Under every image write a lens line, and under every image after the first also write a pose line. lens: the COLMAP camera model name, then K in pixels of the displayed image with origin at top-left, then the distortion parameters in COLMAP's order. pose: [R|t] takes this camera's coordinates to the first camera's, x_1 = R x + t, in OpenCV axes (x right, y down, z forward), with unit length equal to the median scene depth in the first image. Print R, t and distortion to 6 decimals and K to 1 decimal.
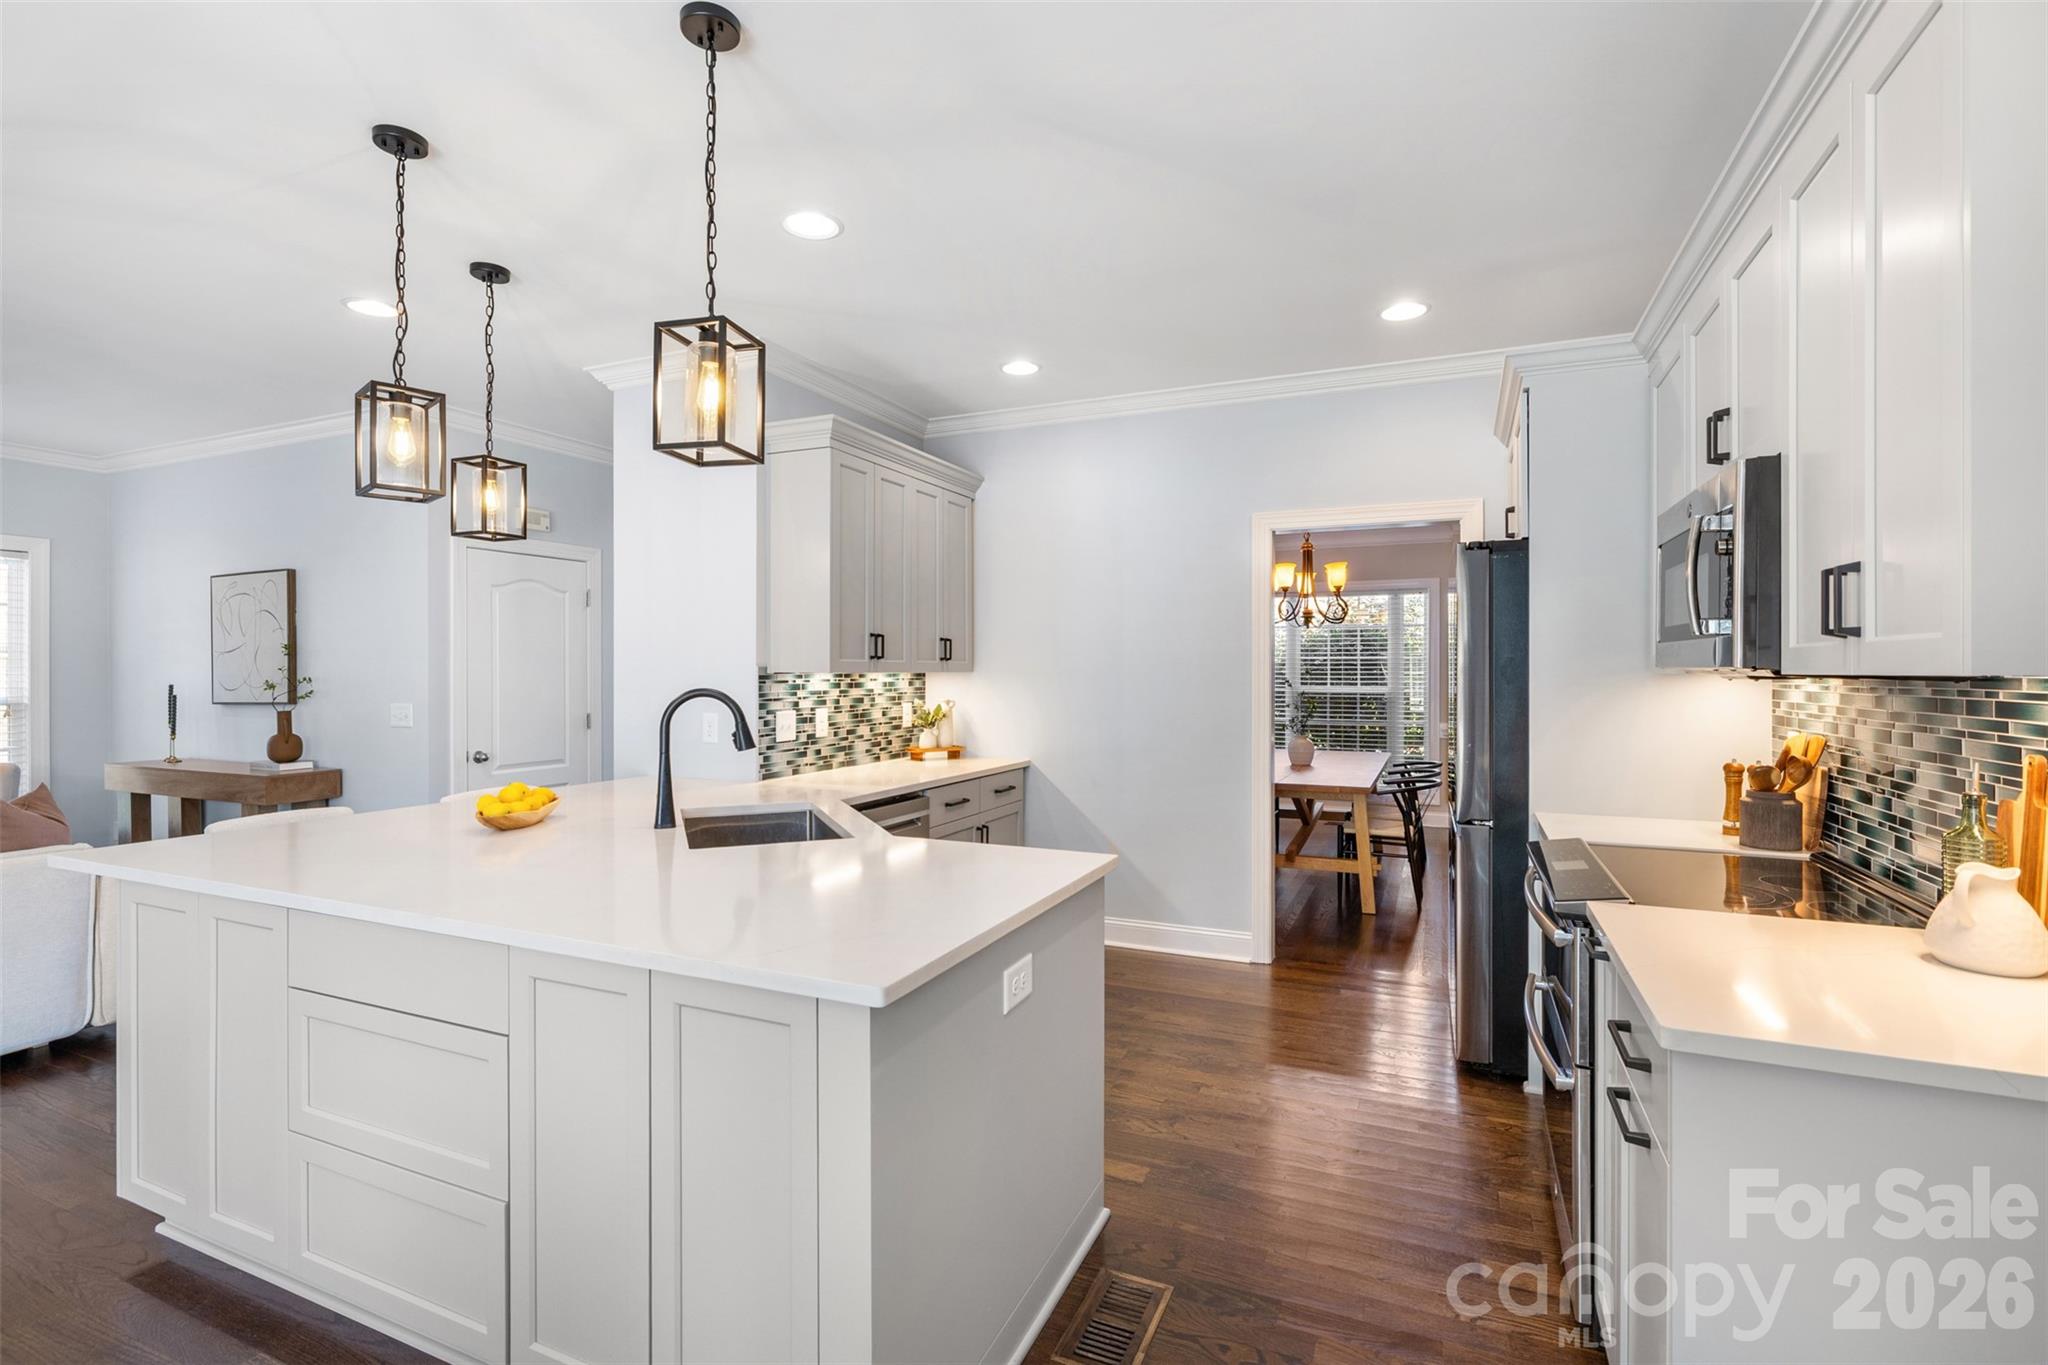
lens RADIAL K [[933.3, 0, 1024.0], [0, 933.3, 682.5], [0, 0, 1]] dist [-0.000042, -0.000003]
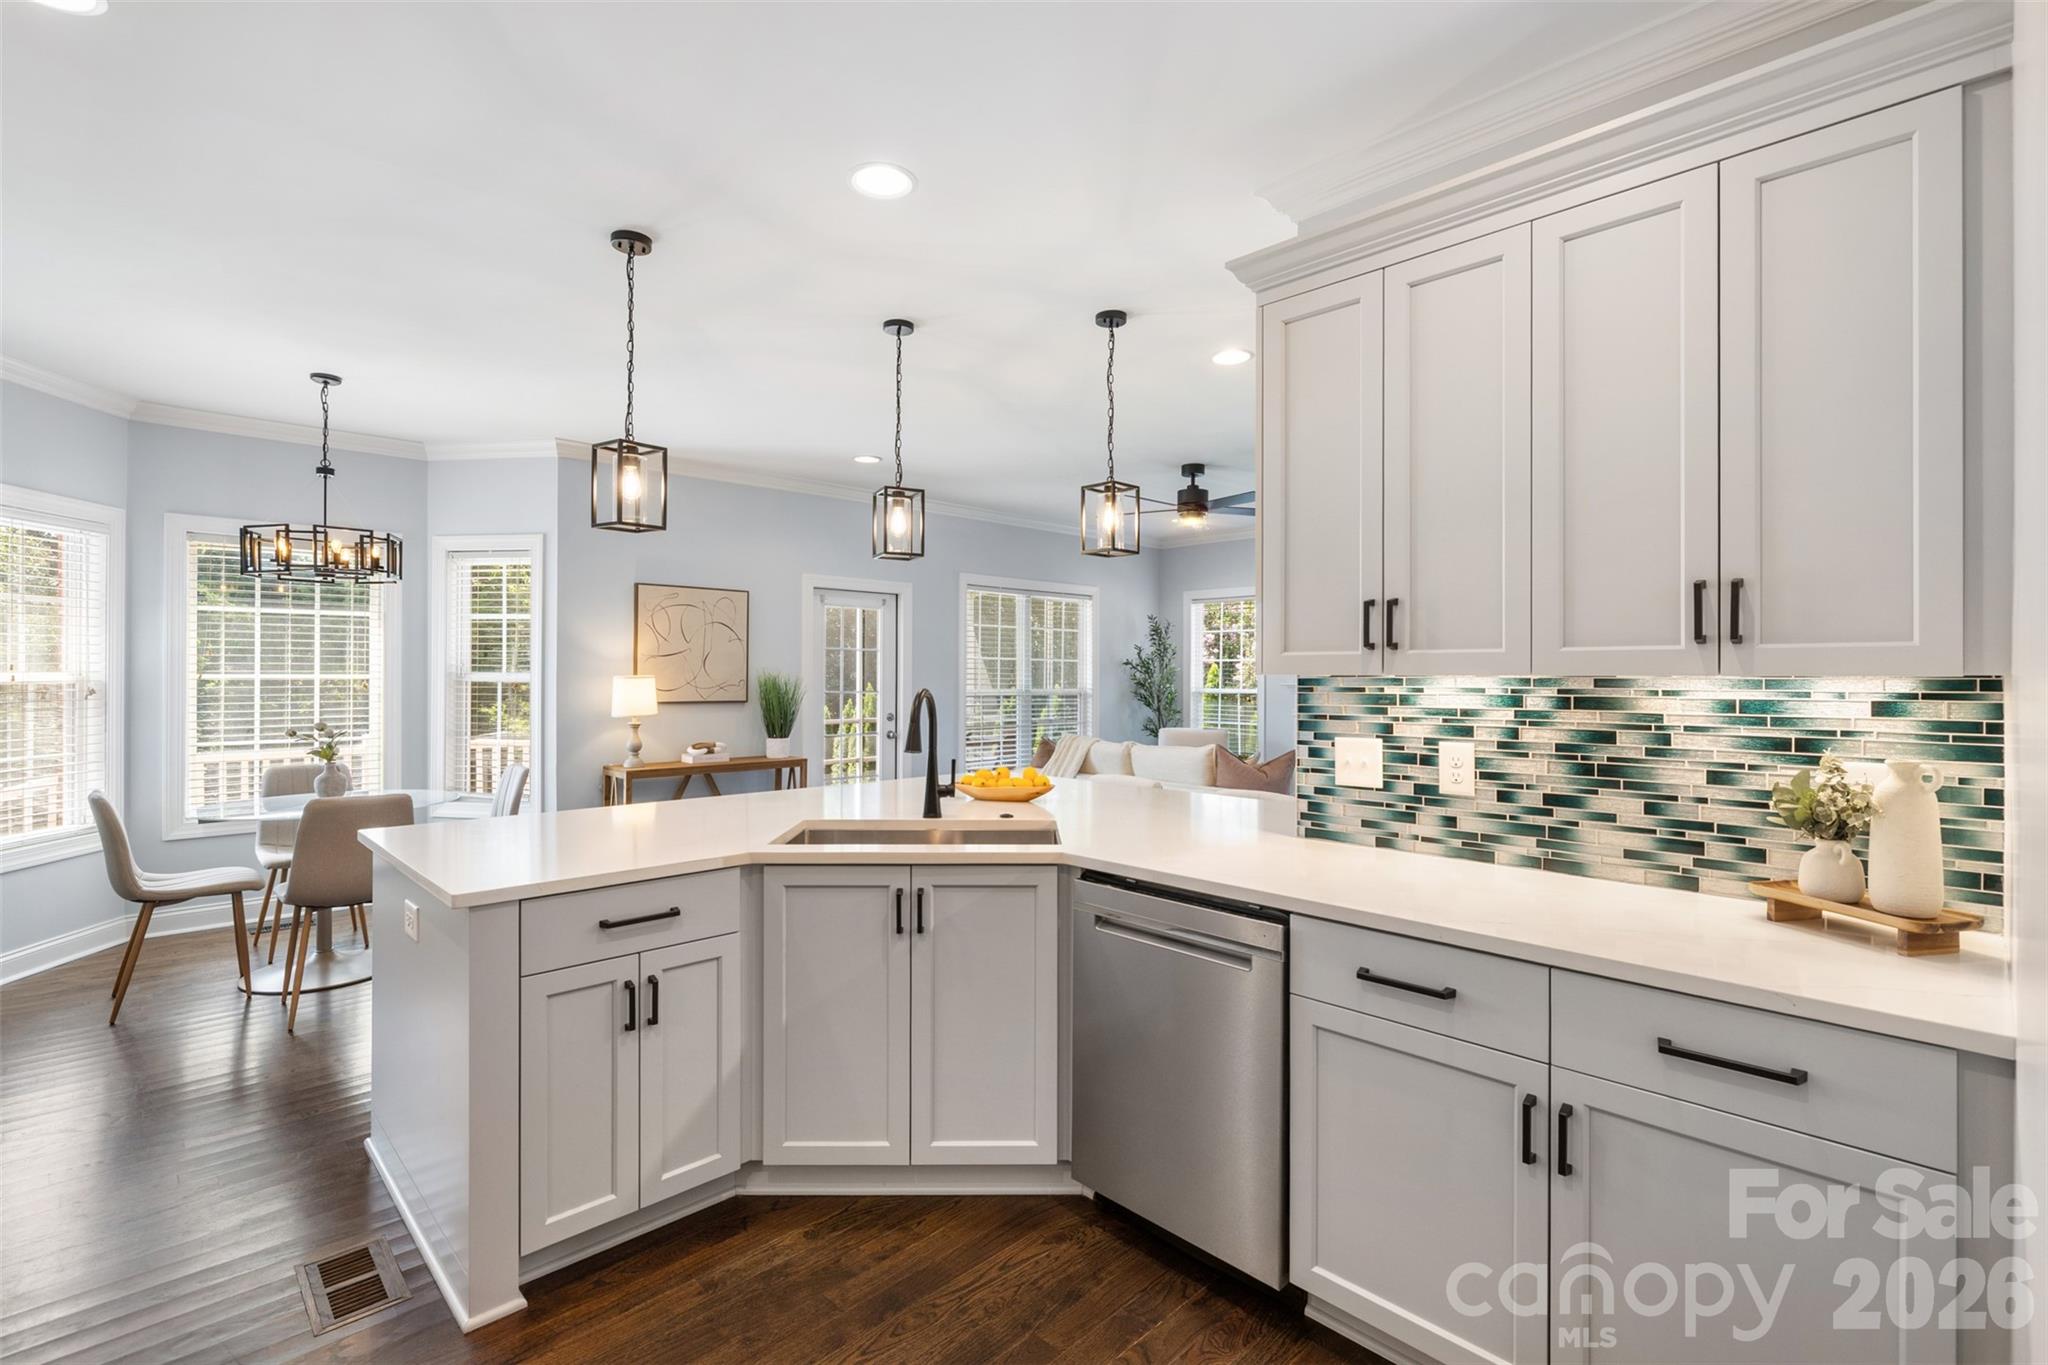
lens RADIAL K [[933.3, 0, 1024.0], [0, 933.3, 682.5], [0, 0, 1]] dist [-0.000042, -0.000003]
pose [[-0.373377, 0.003833, -0.927672, 0.373920], [-0.015115, 0.999834, 0.010215, -0.008230], [0.927556, 0.017836, -0.373257, 0.966137]]
